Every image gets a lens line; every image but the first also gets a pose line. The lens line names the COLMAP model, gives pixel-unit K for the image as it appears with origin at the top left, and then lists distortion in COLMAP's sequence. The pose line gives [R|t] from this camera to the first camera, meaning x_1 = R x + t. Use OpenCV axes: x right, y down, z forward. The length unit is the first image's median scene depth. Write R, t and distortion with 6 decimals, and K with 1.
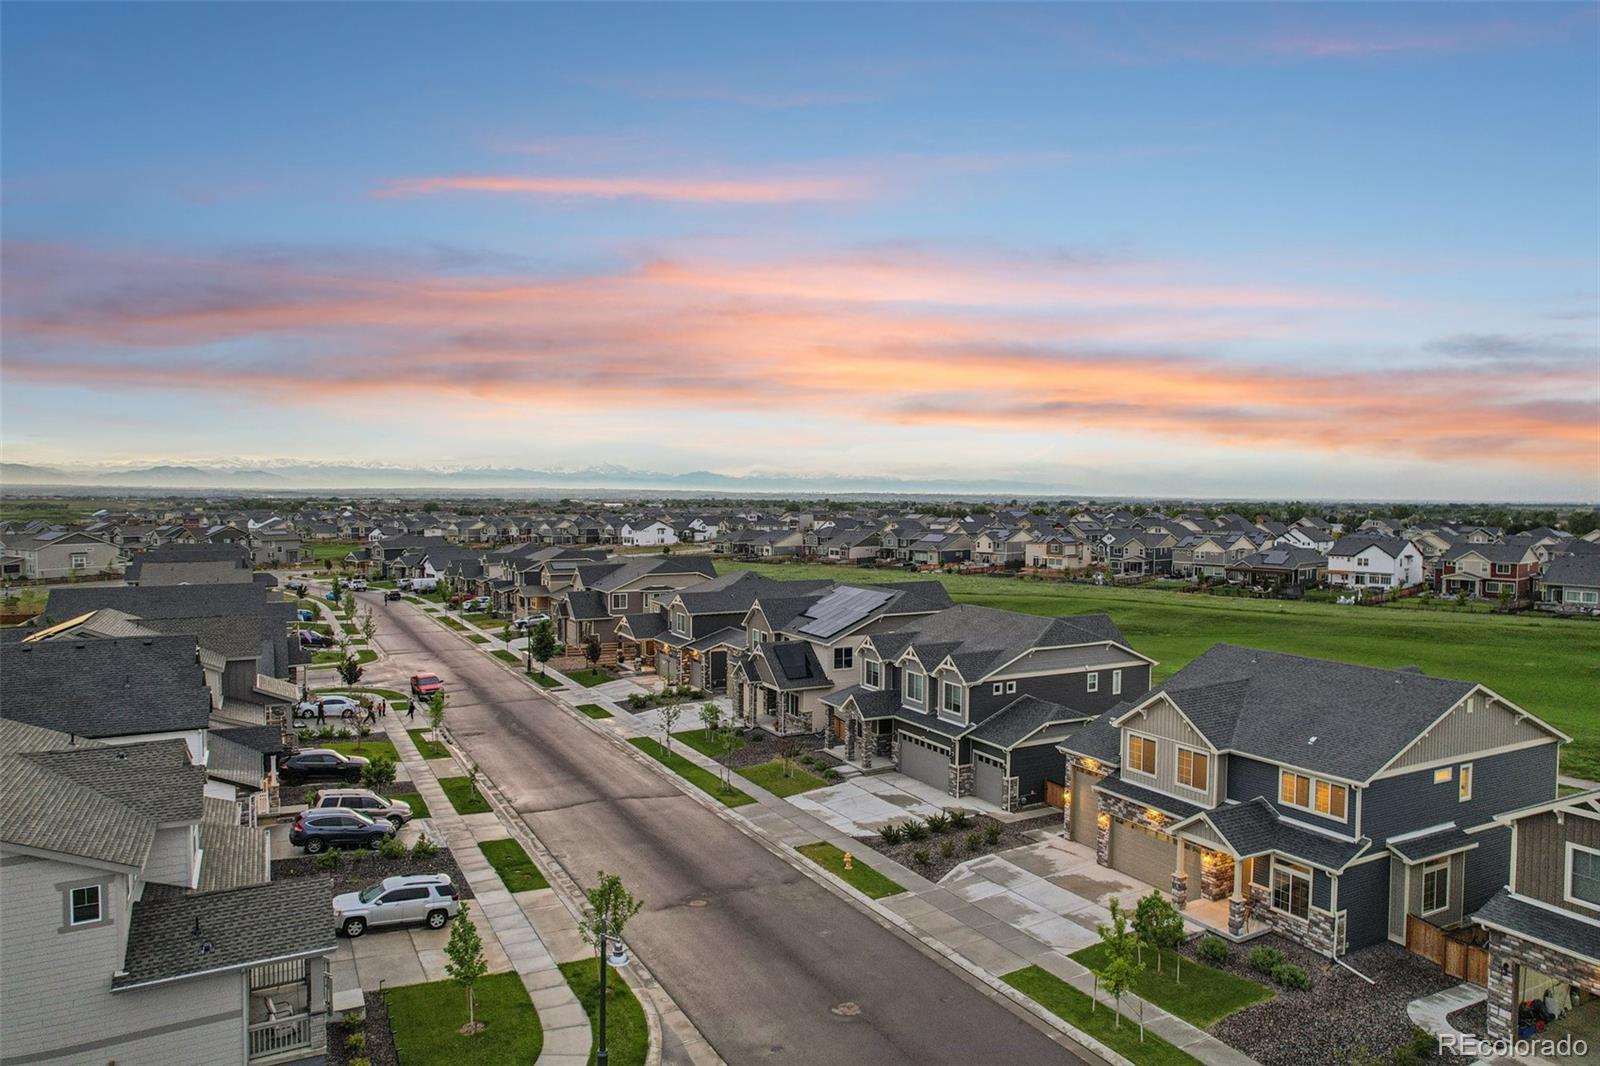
lens RADIAL K [[1035.0, 0, 800.0], [0, 1035.0, 533.0], [0, 0, 1]] dist [-0.057730, 0.057395]
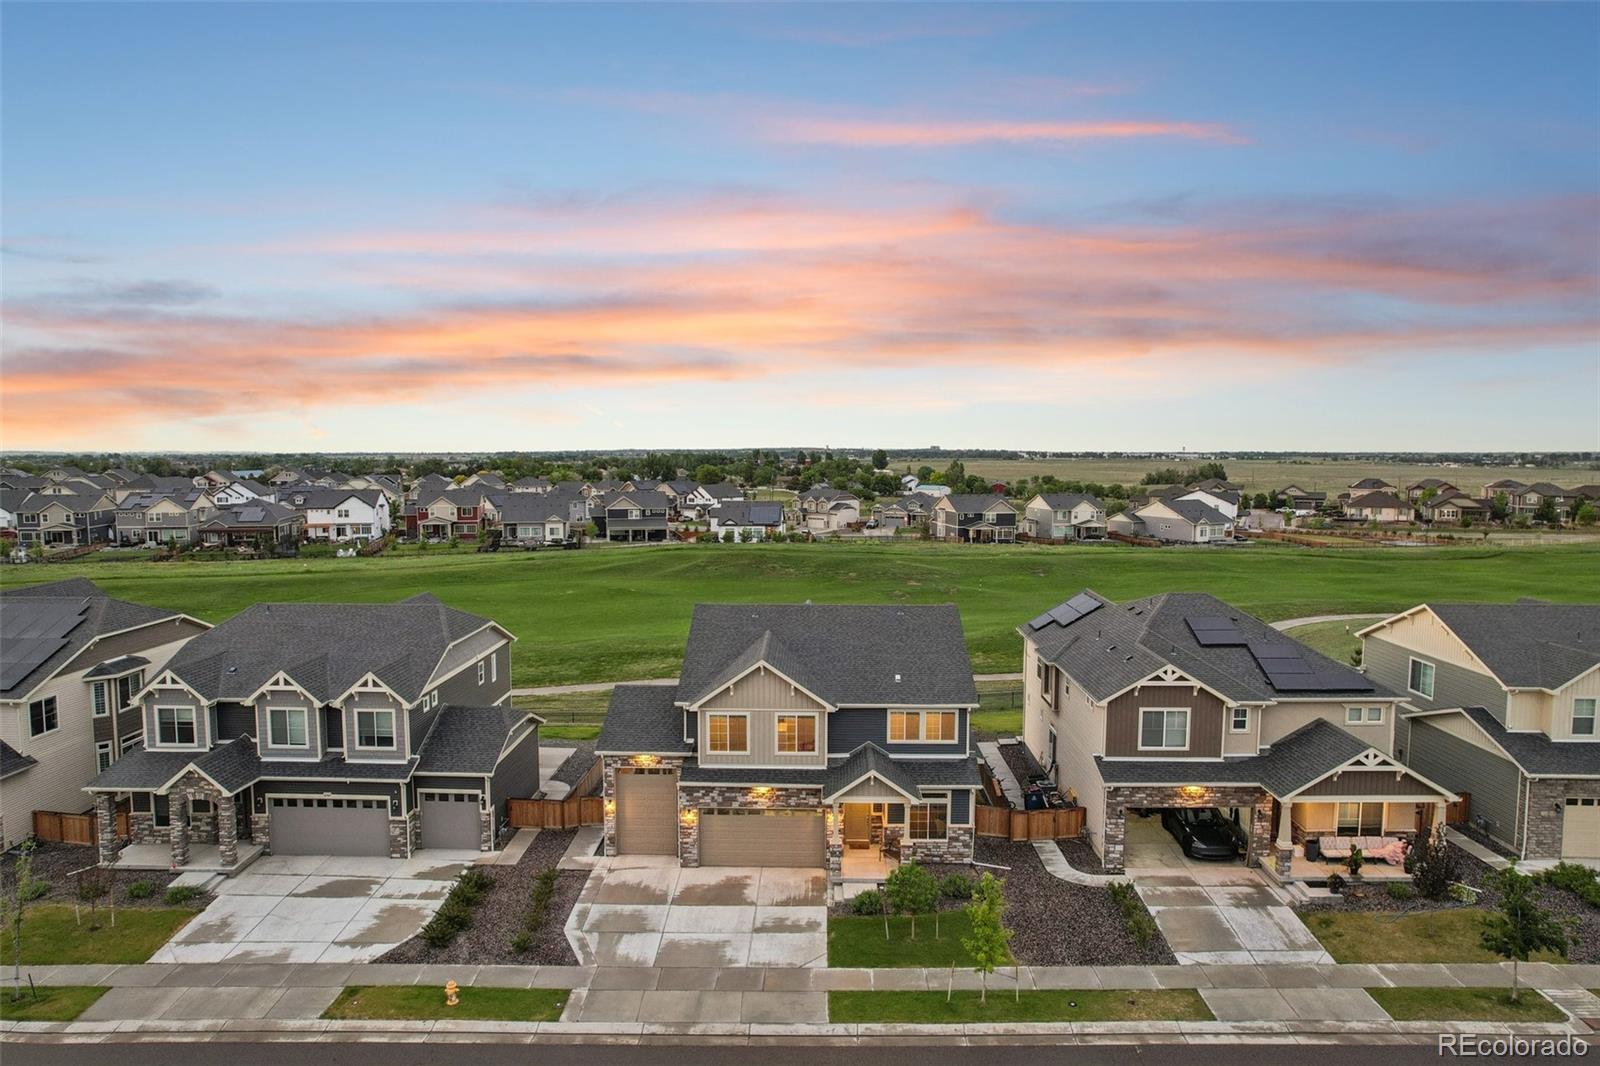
lens RADIAL K [[1035.0, 0, 800.0], [0, 1035.0, 533.0], [0, 0, 1]] dist [-0.057730, 0.057395]
pose [[0.489239, -0.077170, 0.868729, -0.334761], [0.035048, 0.997013, 0.068828, -0.019633], [-0.871445, -0.003226, 0.490483, 0.385908]]
